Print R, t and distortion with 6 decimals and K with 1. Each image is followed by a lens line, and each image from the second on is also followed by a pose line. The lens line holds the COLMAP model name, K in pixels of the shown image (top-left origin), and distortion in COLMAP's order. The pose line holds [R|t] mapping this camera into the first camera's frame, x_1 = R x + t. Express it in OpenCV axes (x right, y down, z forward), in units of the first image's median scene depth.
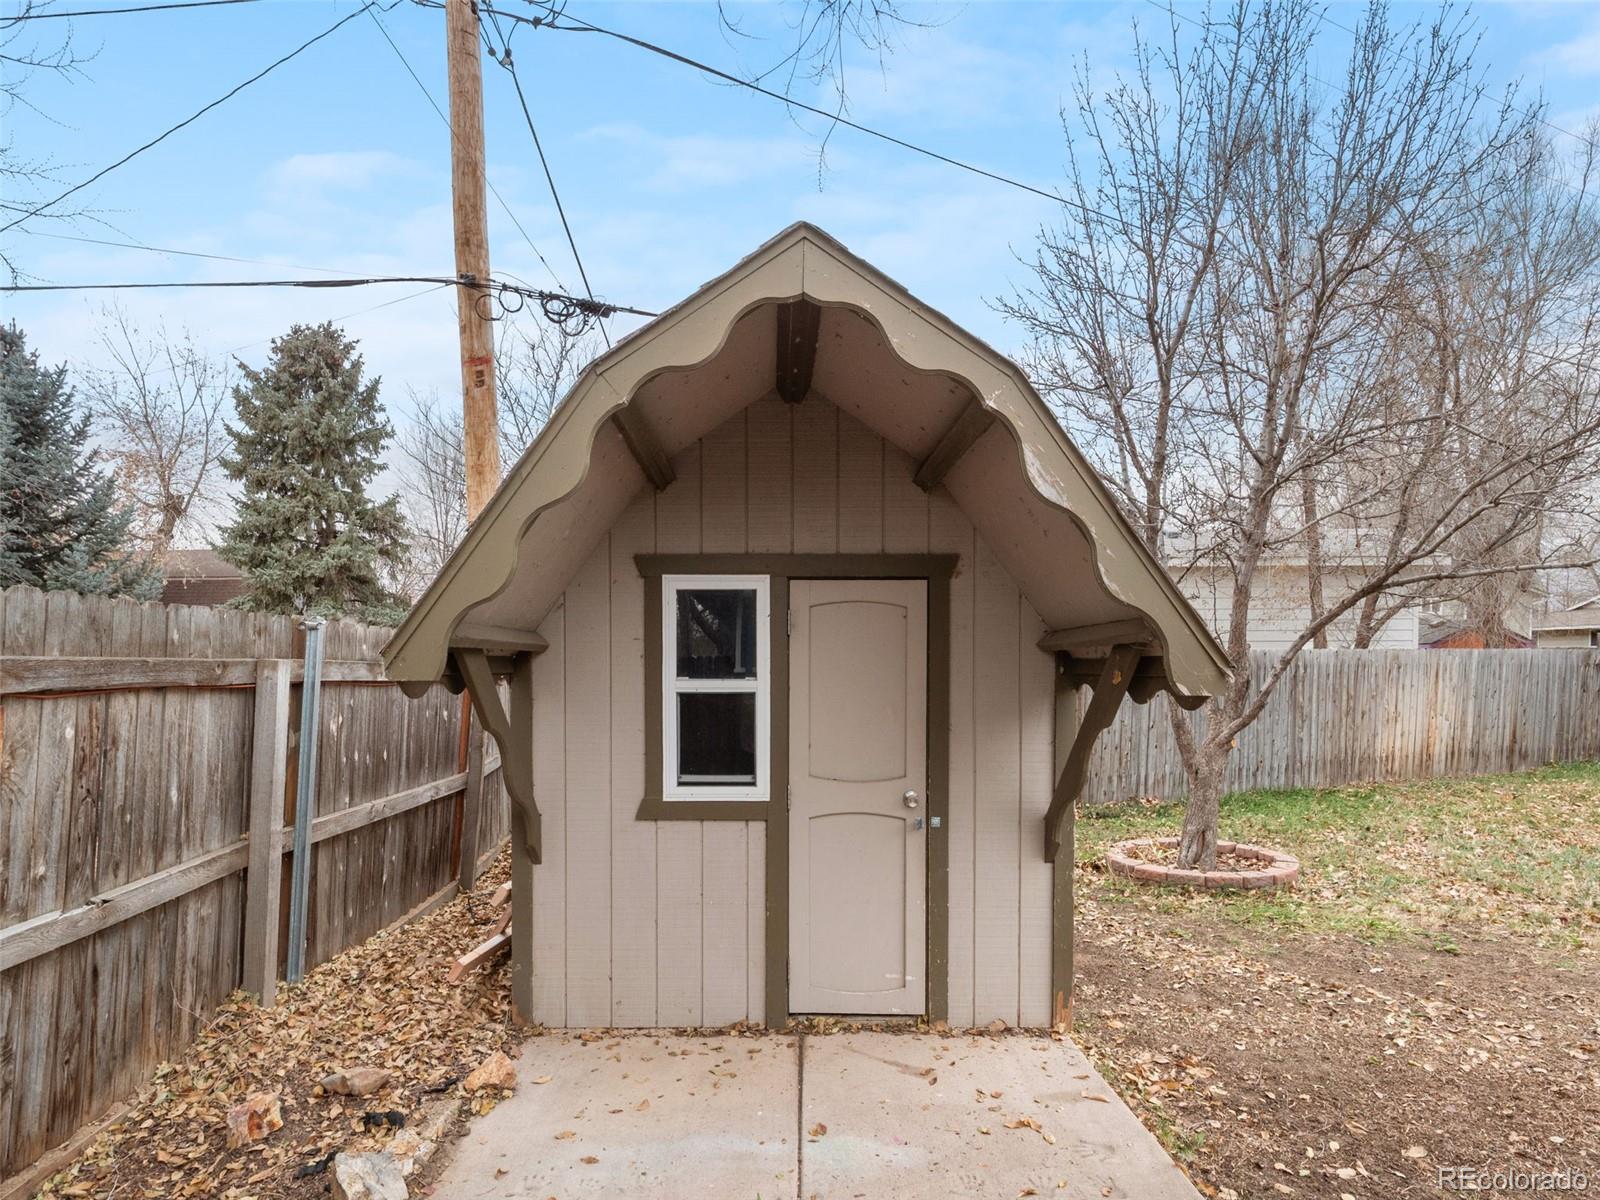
lens RADIAL K [[1051.2, 0, 782.3], [0, 1051.2, 712.0], [0, 0, 1]] dist [-0.000575, -0.014787]
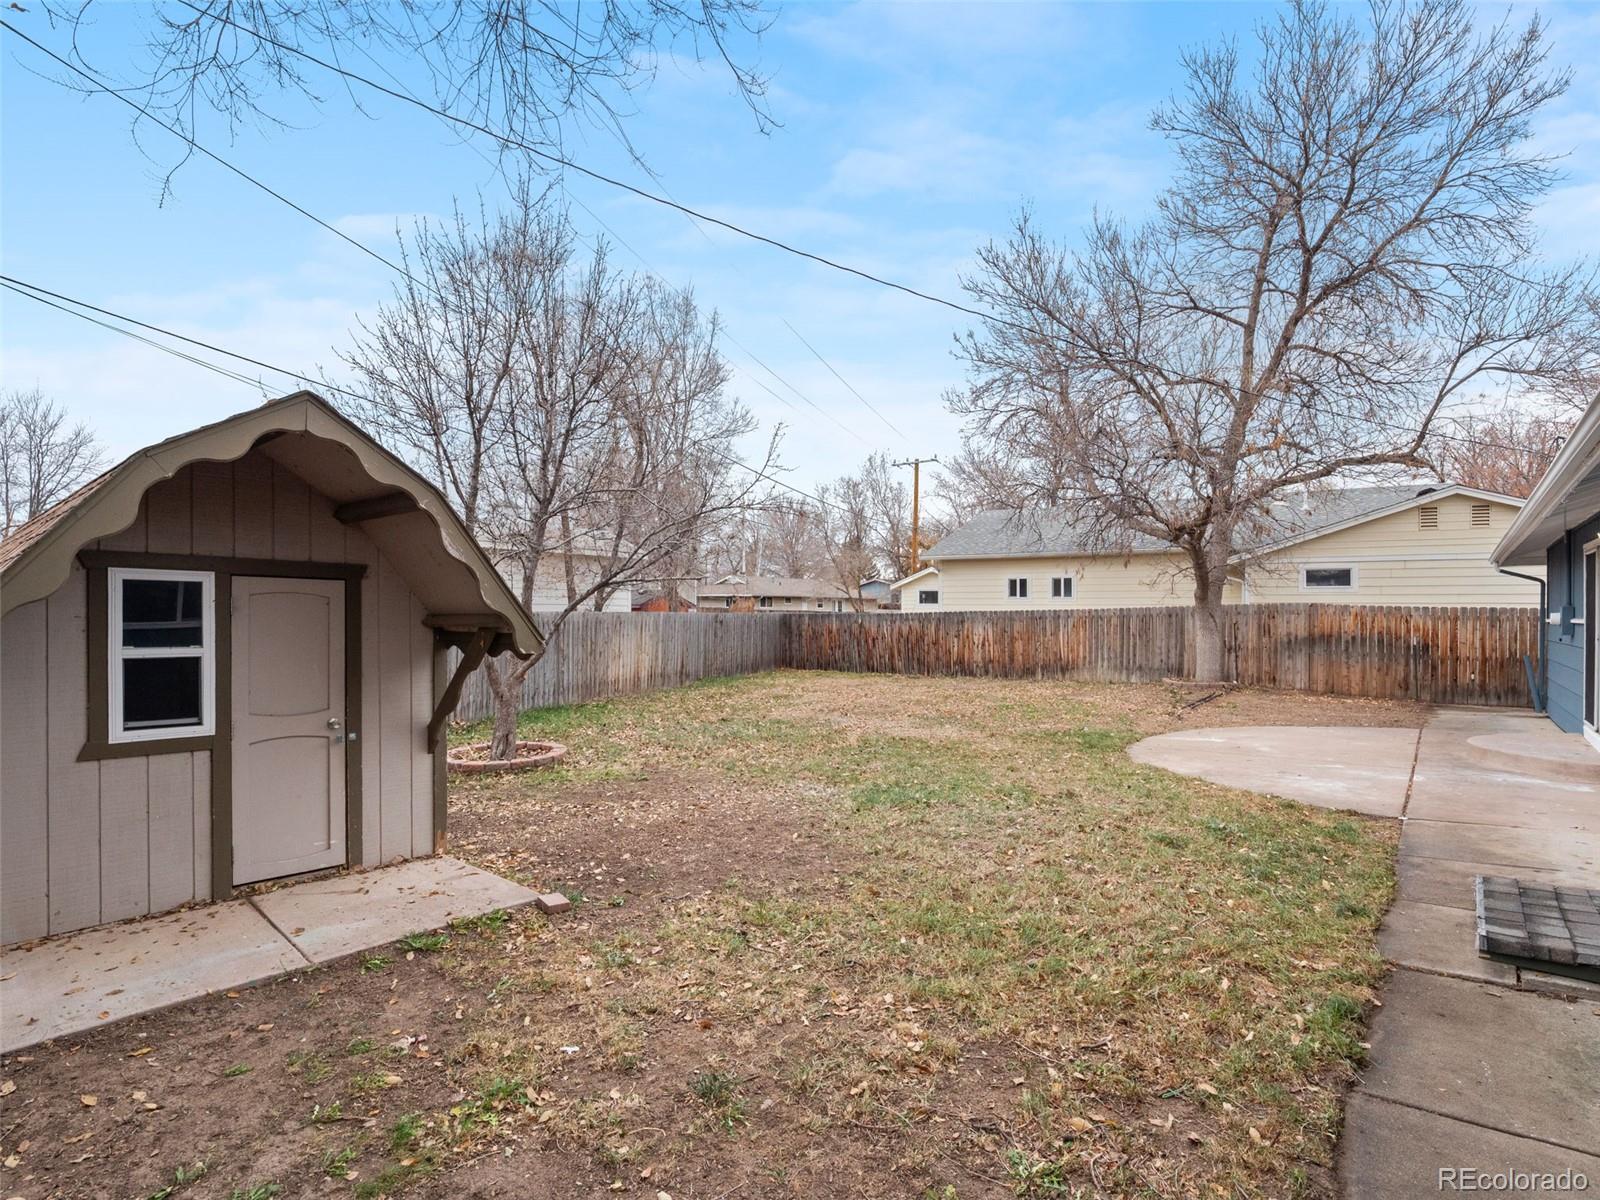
lens RADIAL K [[800.7, 0, 805.6], [0, 800.7, 604.9], [0, 0, 1]] dist [-0.006454, 0.000823]
pose [[0.726824, 0.009153, 0.686763, -0.167996], [0.033611, 0.998239, -0.048875, -0.008522], [-0.686001, 0.058606, 0.725236, -0.305231]]
